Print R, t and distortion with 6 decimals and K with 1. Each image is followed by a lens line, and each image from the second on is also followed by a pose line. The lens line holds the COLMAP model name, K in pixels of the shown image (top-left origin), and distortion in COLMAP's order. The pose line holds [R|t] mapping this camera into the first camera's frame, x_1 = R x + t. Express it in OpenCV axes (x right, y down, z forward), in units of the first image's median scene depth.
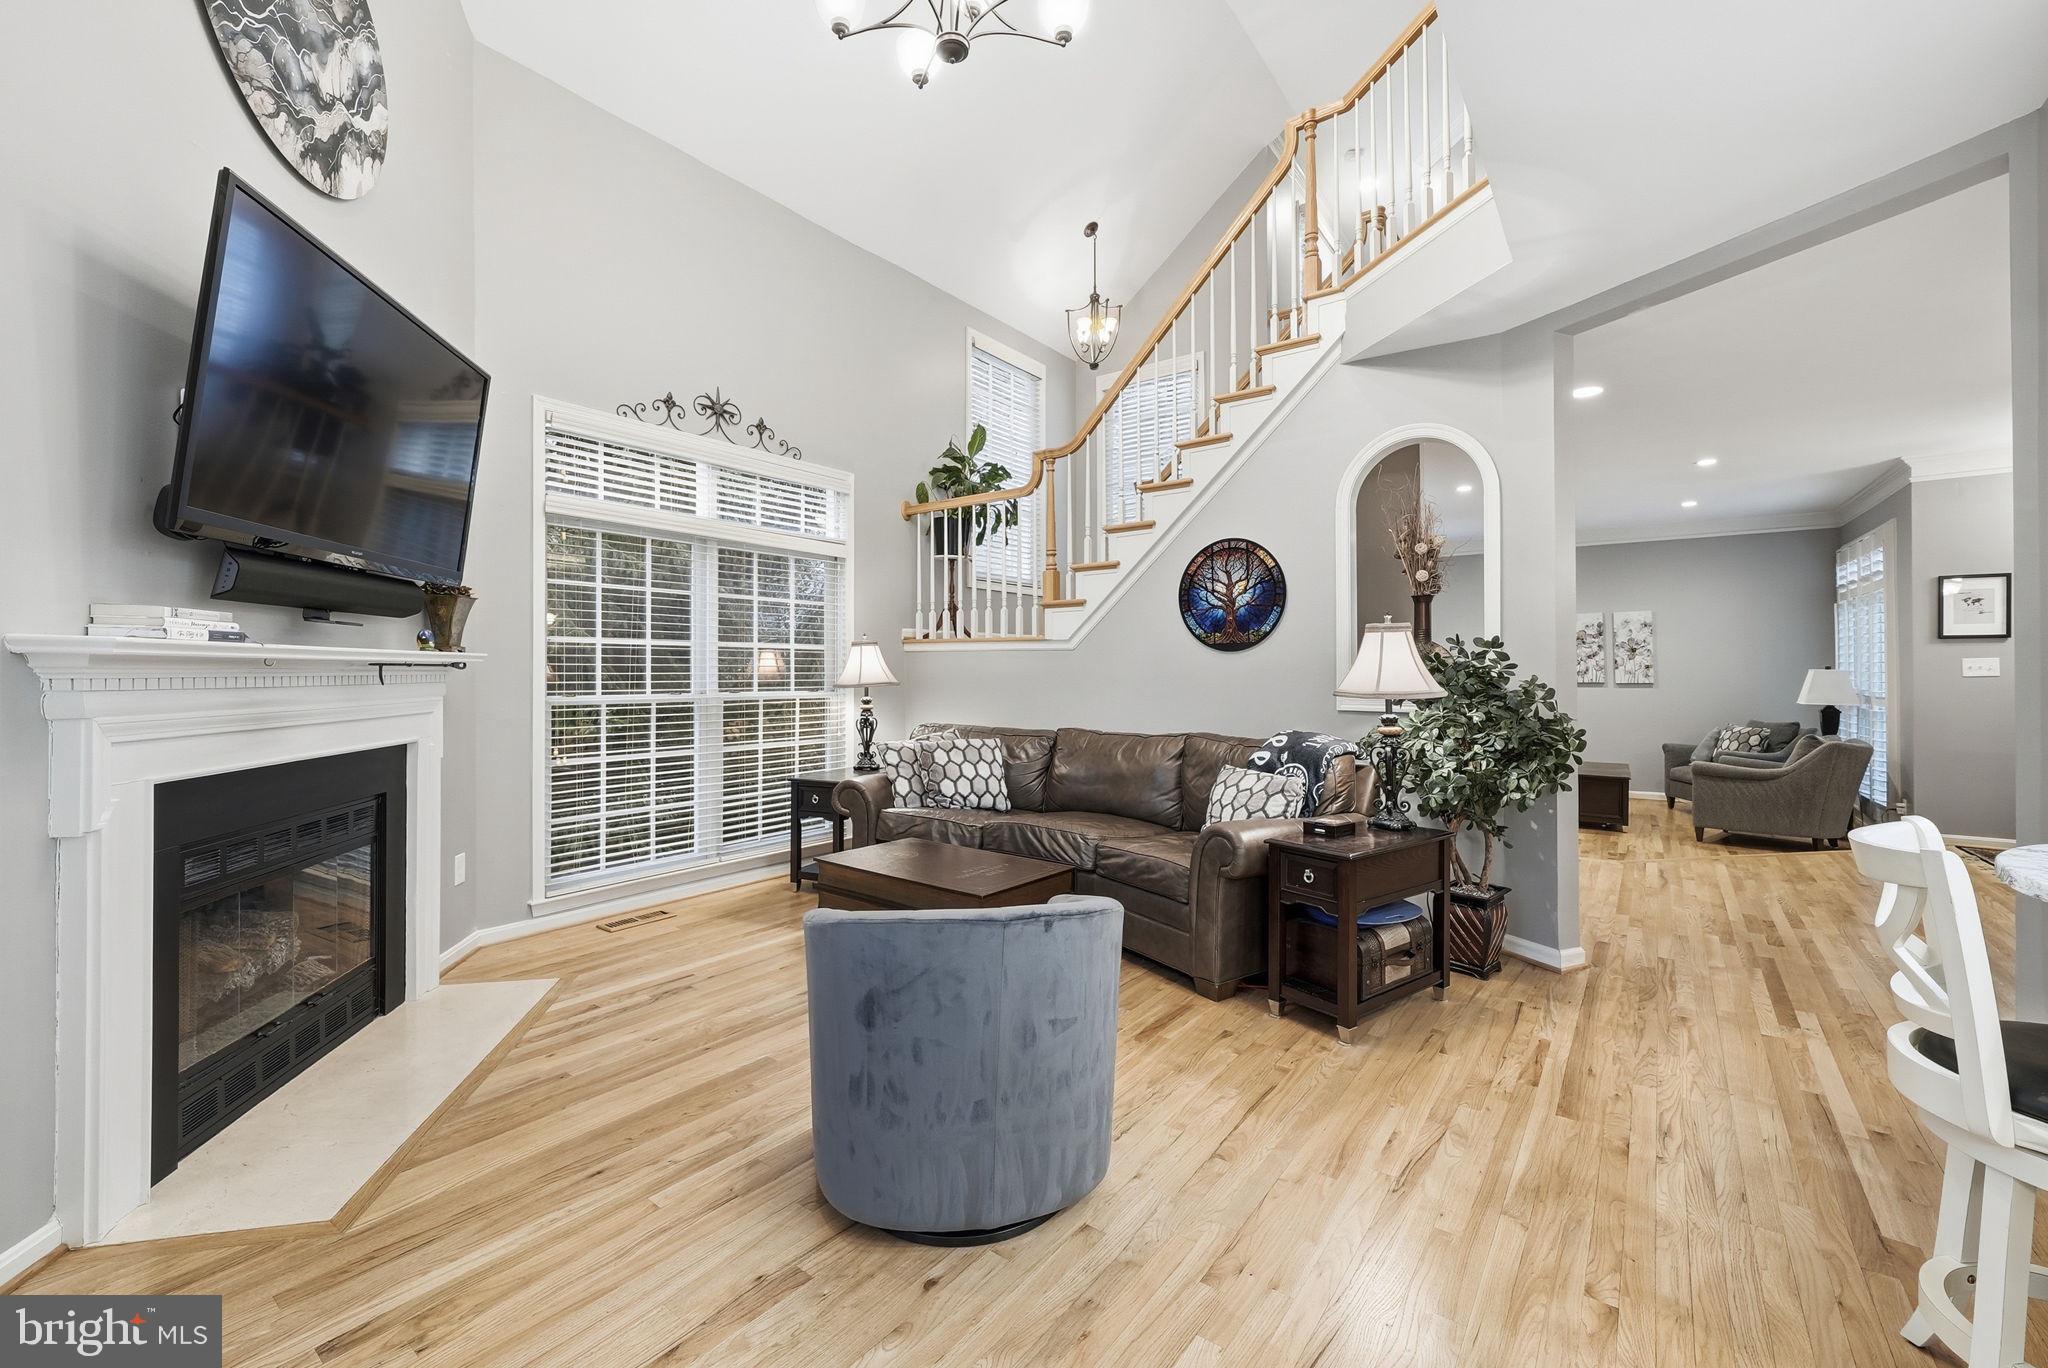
lens RADIAL K [[847.1, 0, 1019.4], [0, 847.1, 668.2], [0, 0, 1]] dist [-0.007486, 0.000455]
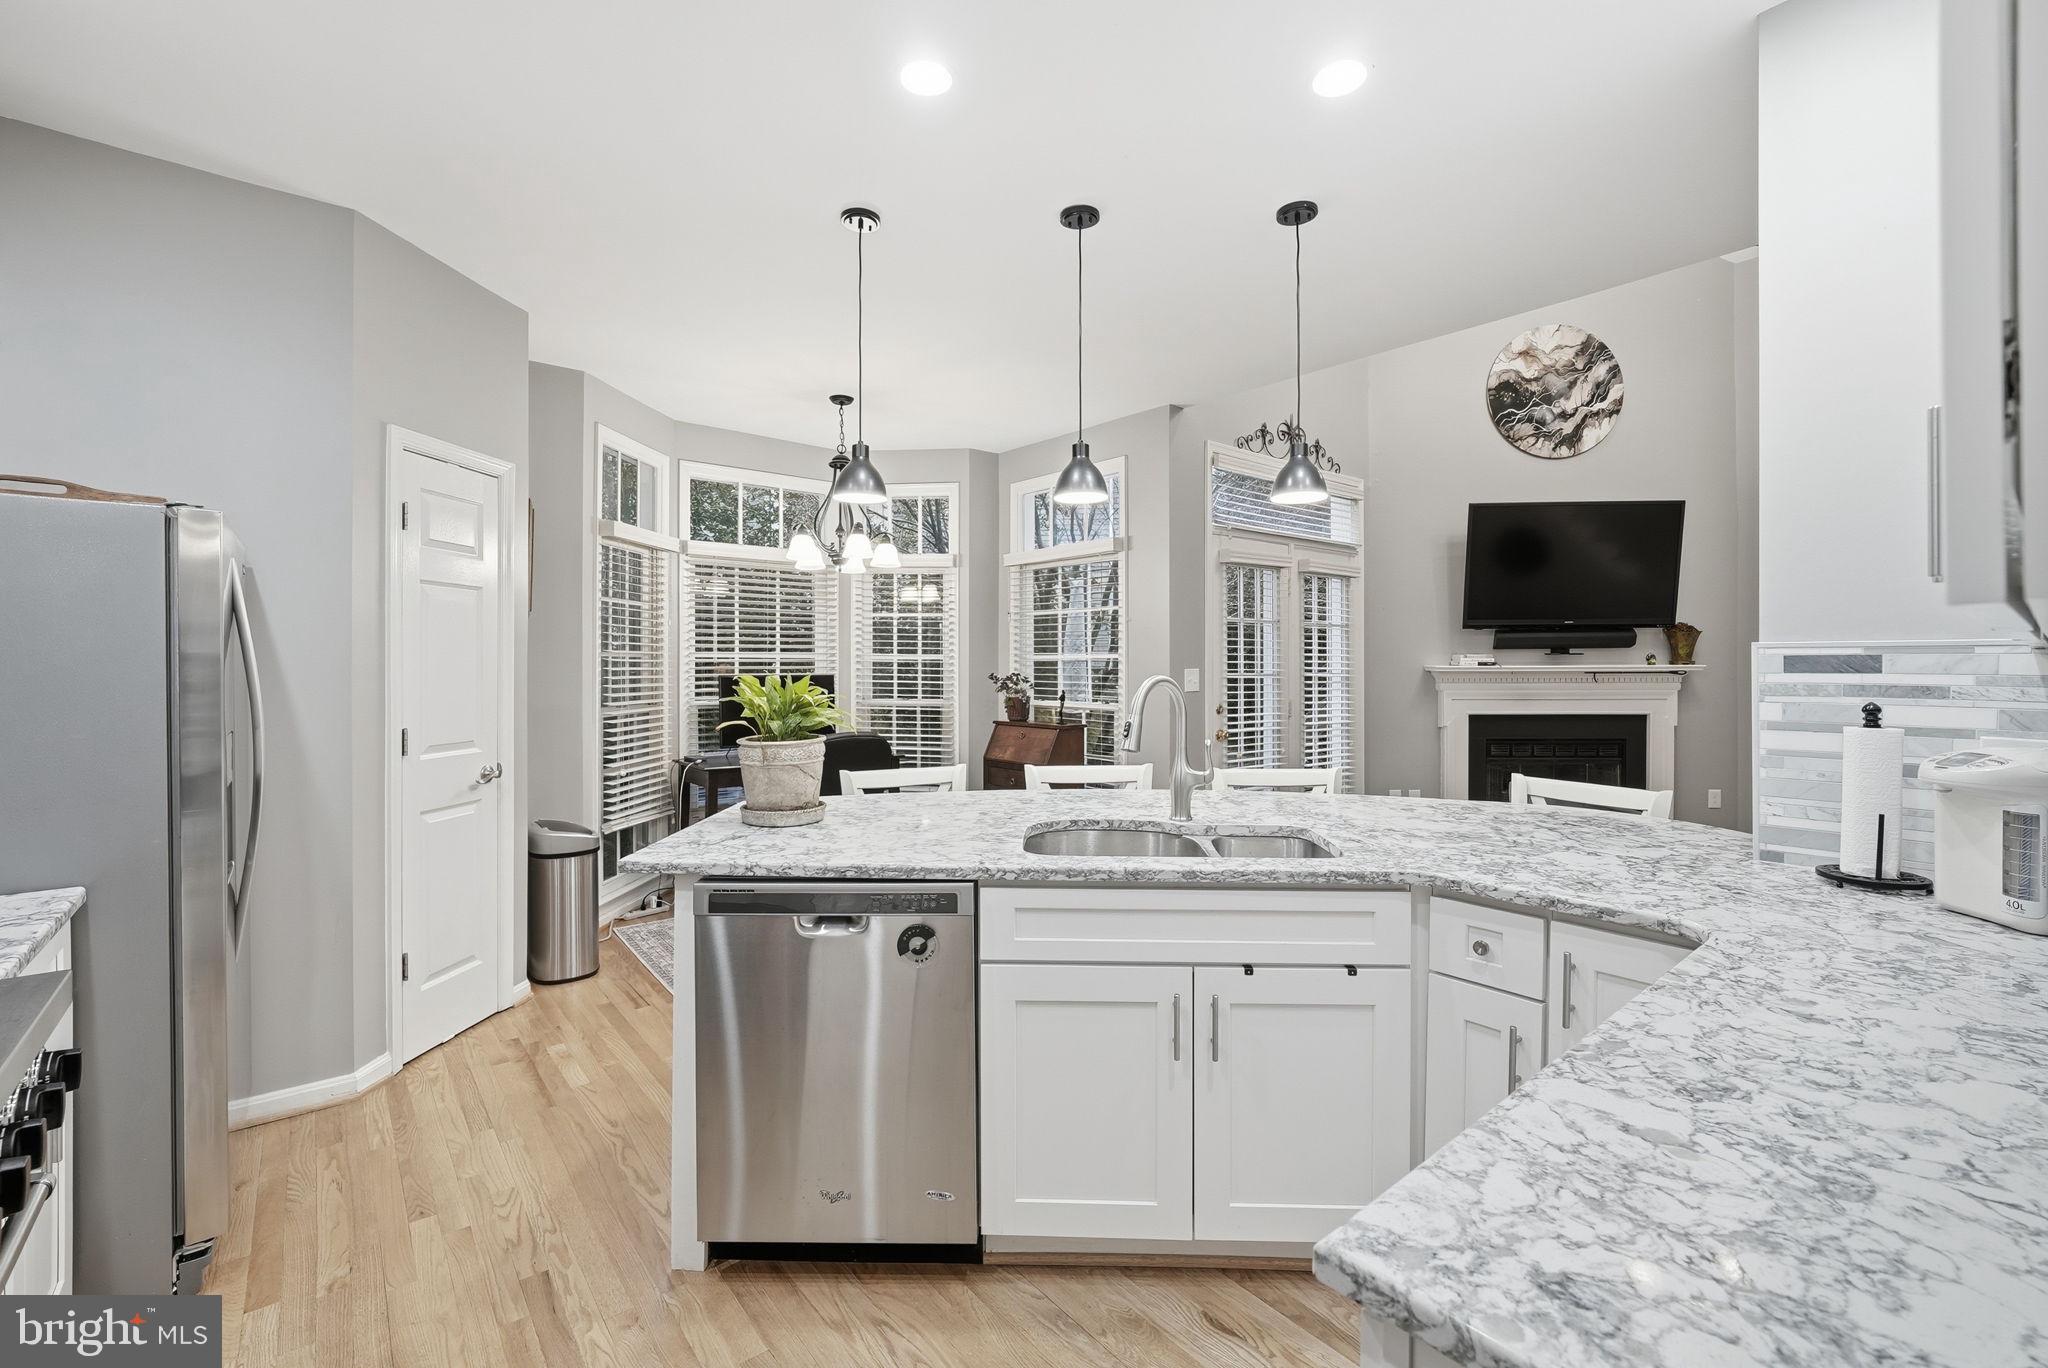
lens RADIAL K [[875.8, 0, 1014.9], [0, 875.8, 665.7], [0, 0, 1]] dist [-0.011287, -0.000090]
pose [[-0.247985, 0.005162, -0.968750, 1.019387], [0.006047, 0.999975, 0.003780, -0.023539], [0.968745, -0.004920, -0.248010, 0.096895]]
